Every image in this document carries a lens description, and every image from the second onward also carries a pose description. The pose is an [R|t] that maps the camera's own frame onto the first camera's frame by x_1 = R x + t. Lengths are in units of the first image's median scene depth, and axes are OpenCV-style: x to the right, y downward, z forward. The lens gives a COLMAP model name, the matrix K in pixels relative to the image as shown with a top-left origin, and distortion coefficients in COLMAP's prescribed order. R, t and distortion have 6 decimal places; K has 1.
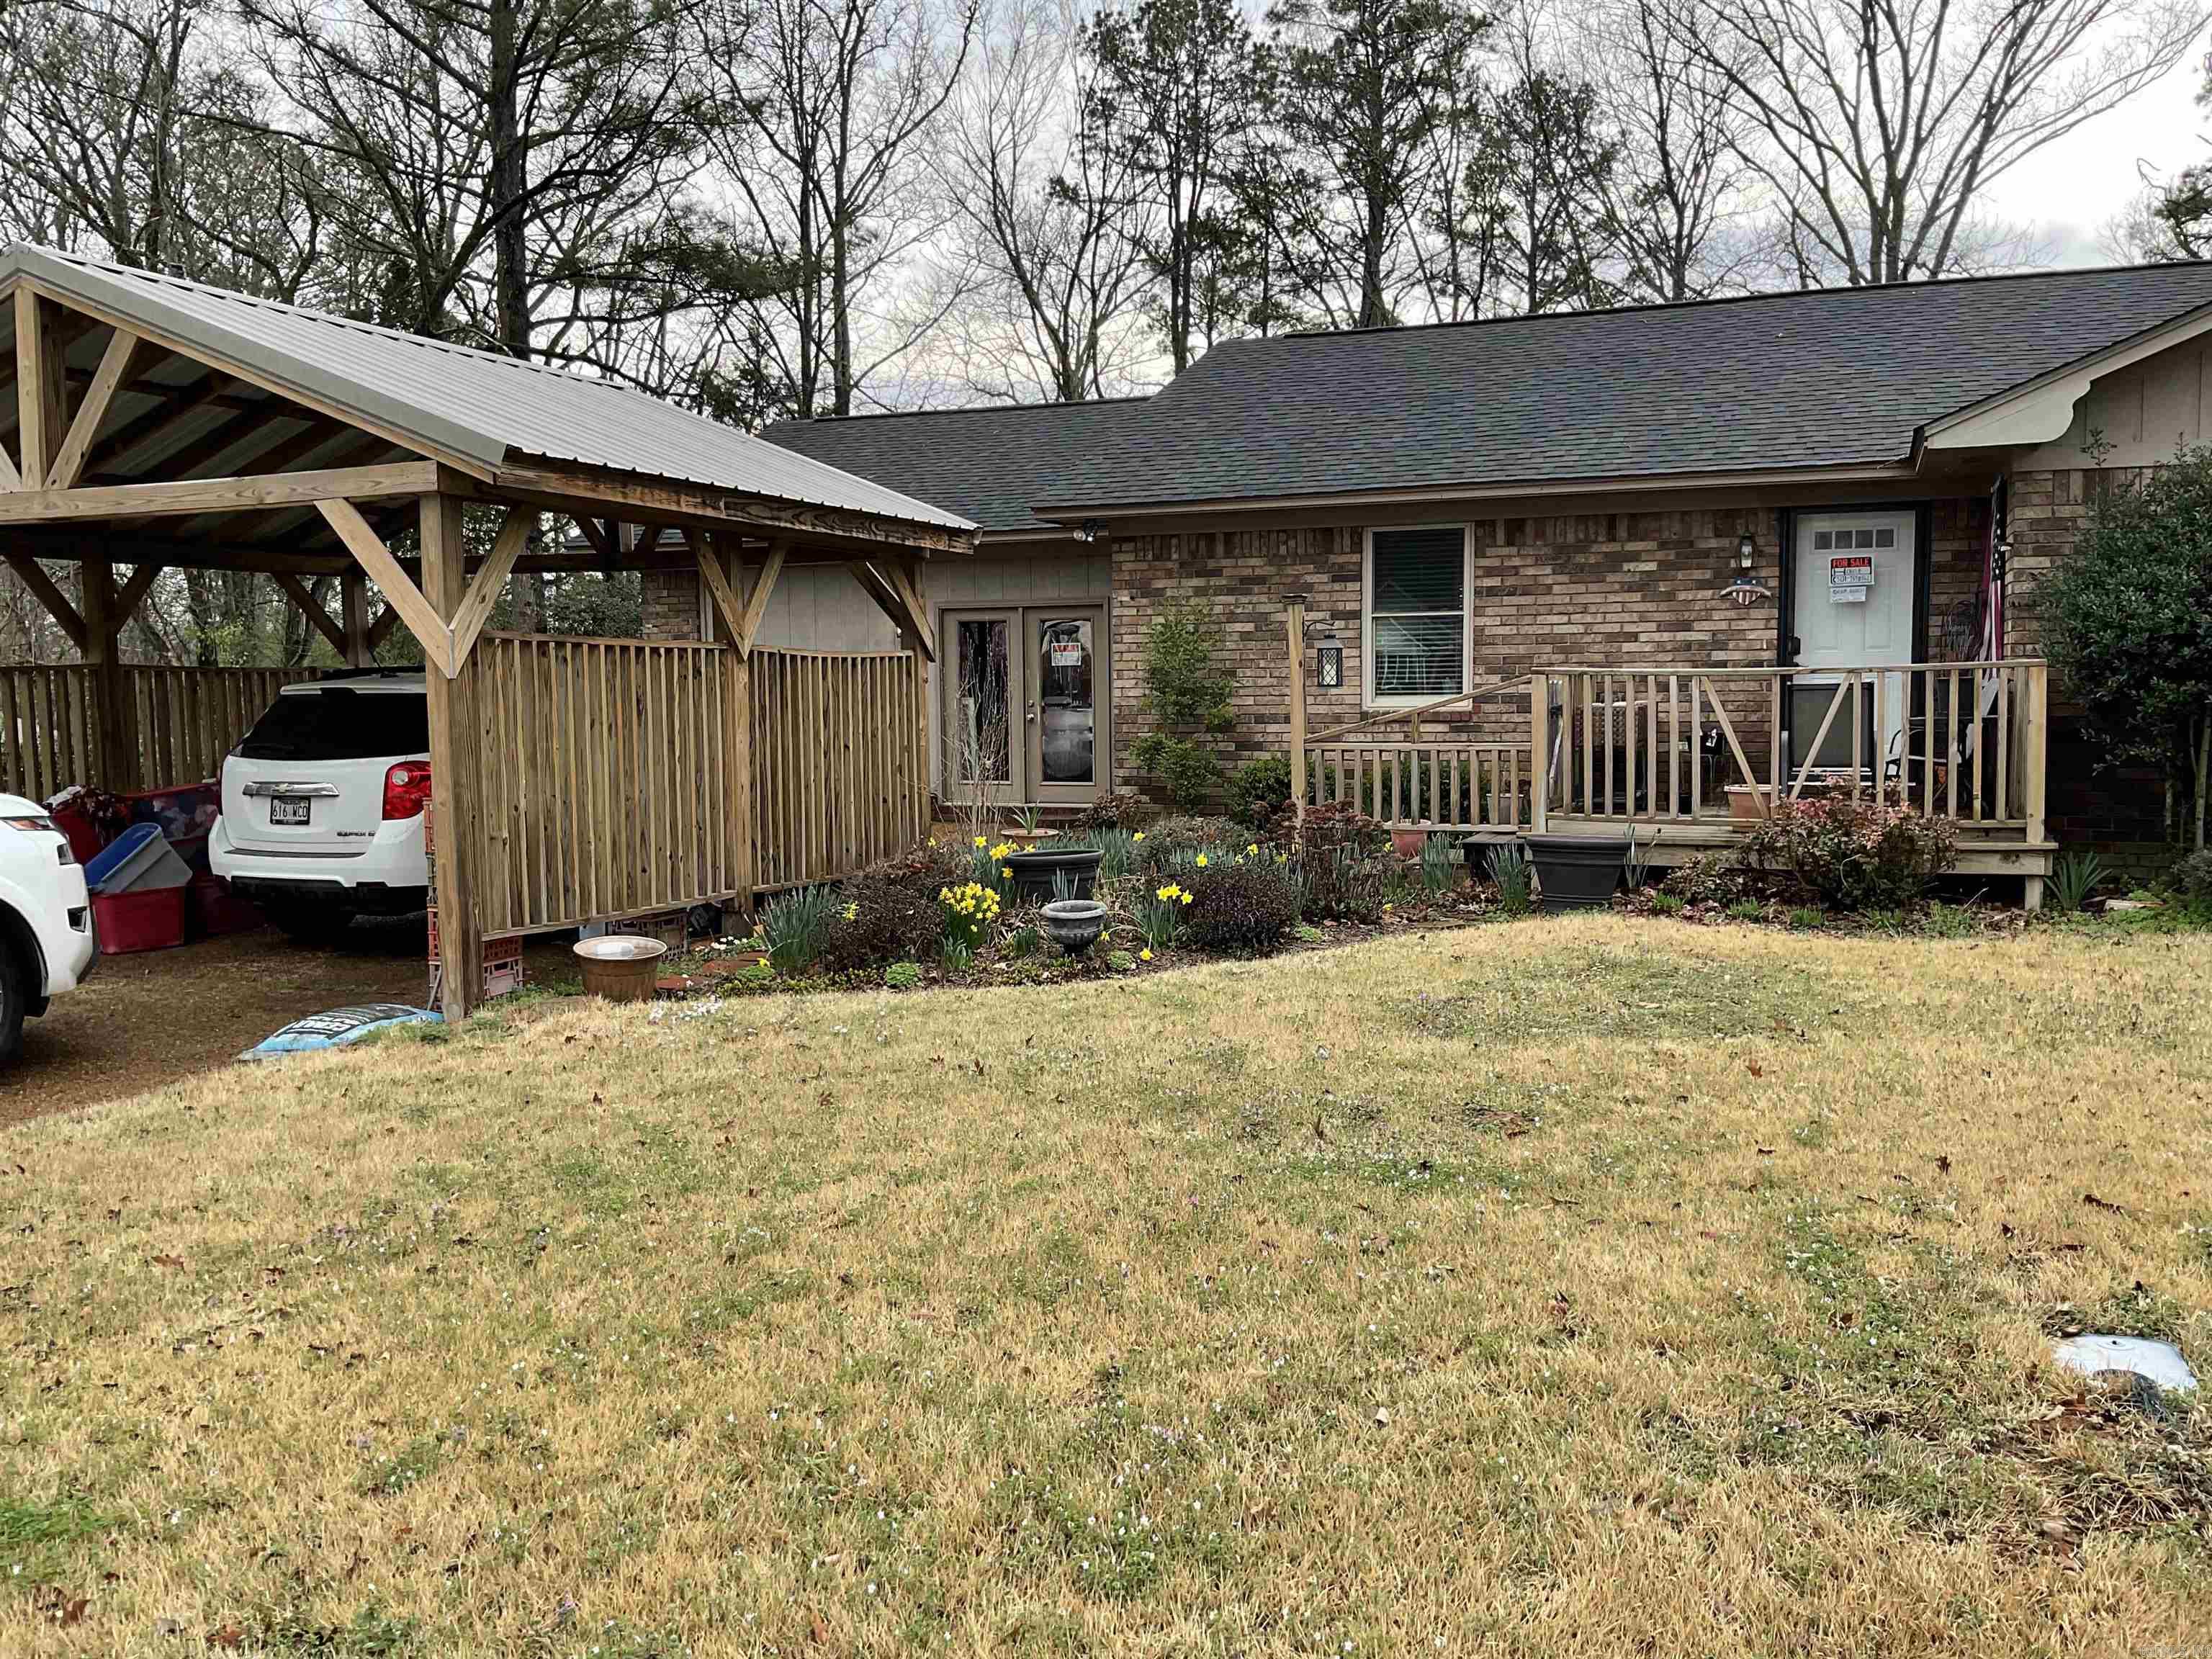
lens RADIAL K [[1850.4, 0, 1115.0], [0, 1850.4, 826.3], [0, 0, 1]] dist [0.060007, -0.110592]
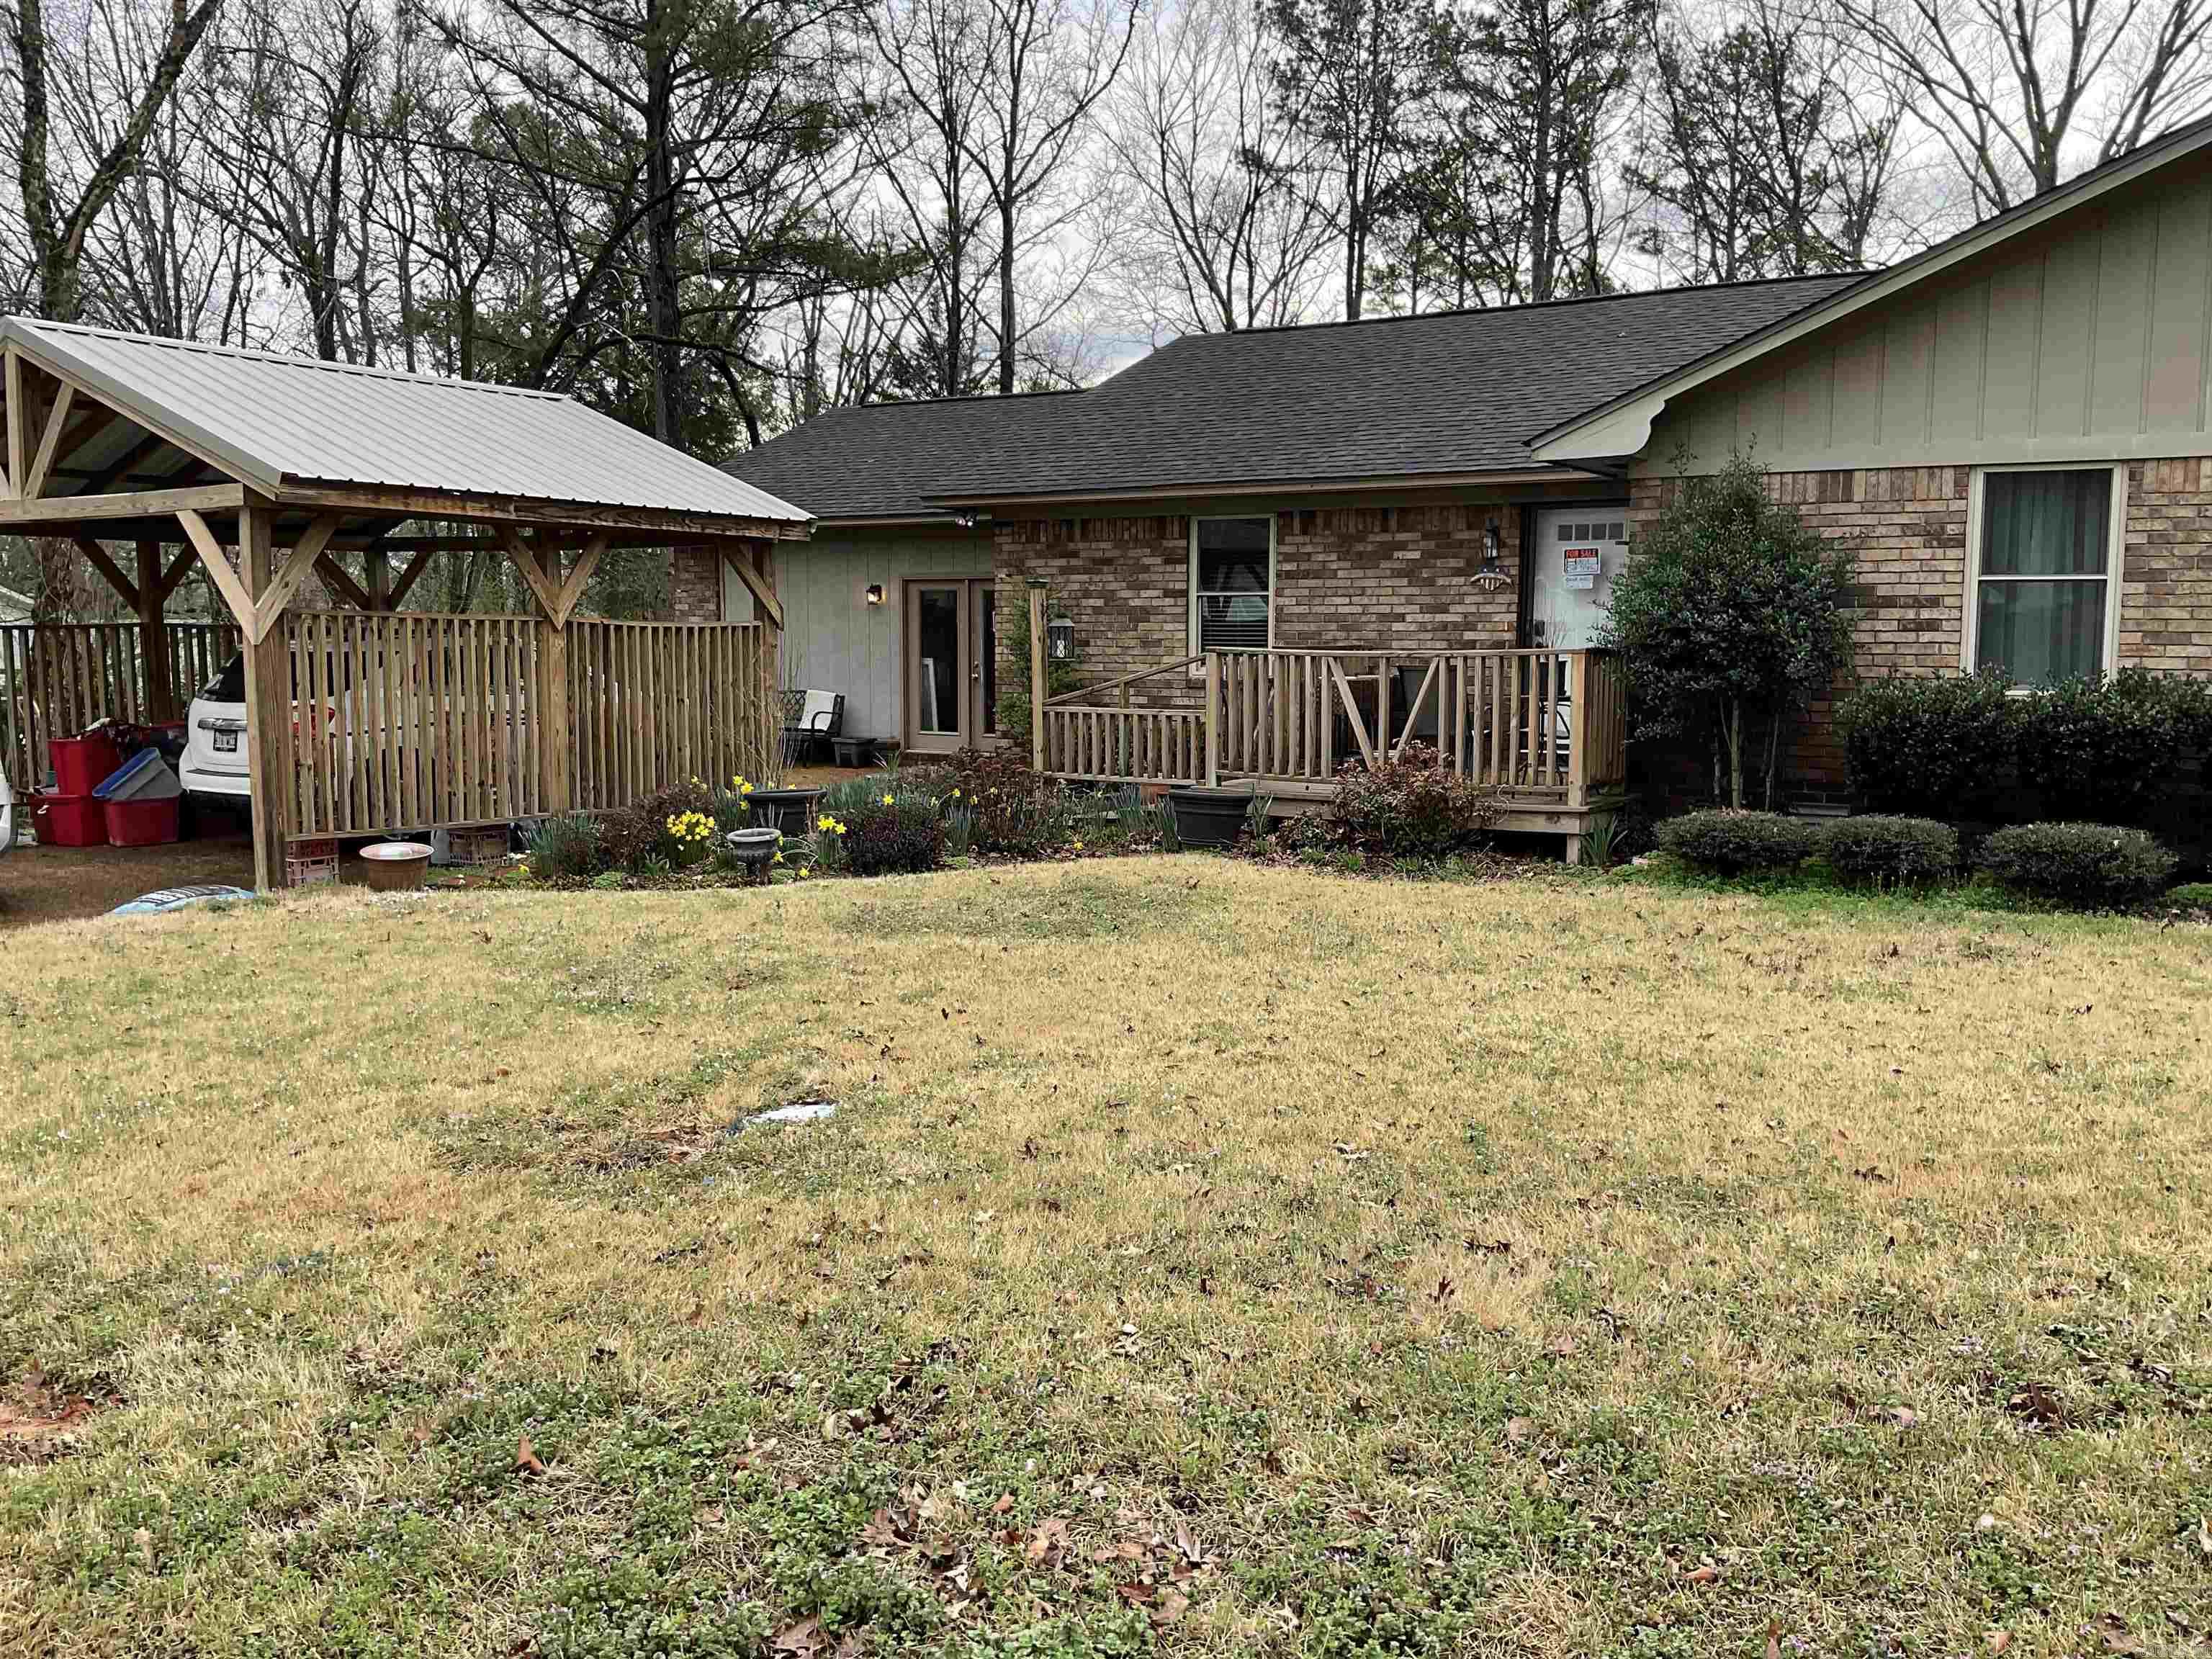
lens RADIAL K [[1850.4, 0, 1096.3], [0, 1850.4, 829.6], [0, 0, 1]] dist [0.060007, -0.110592]
pose [[0.984121, 0.033314, -0.174346, 0.321832], [-0.028580, 0.999153, 0.029594, -0.001785], [0.175184, -0.024141, 0.984240, -0.150550]]
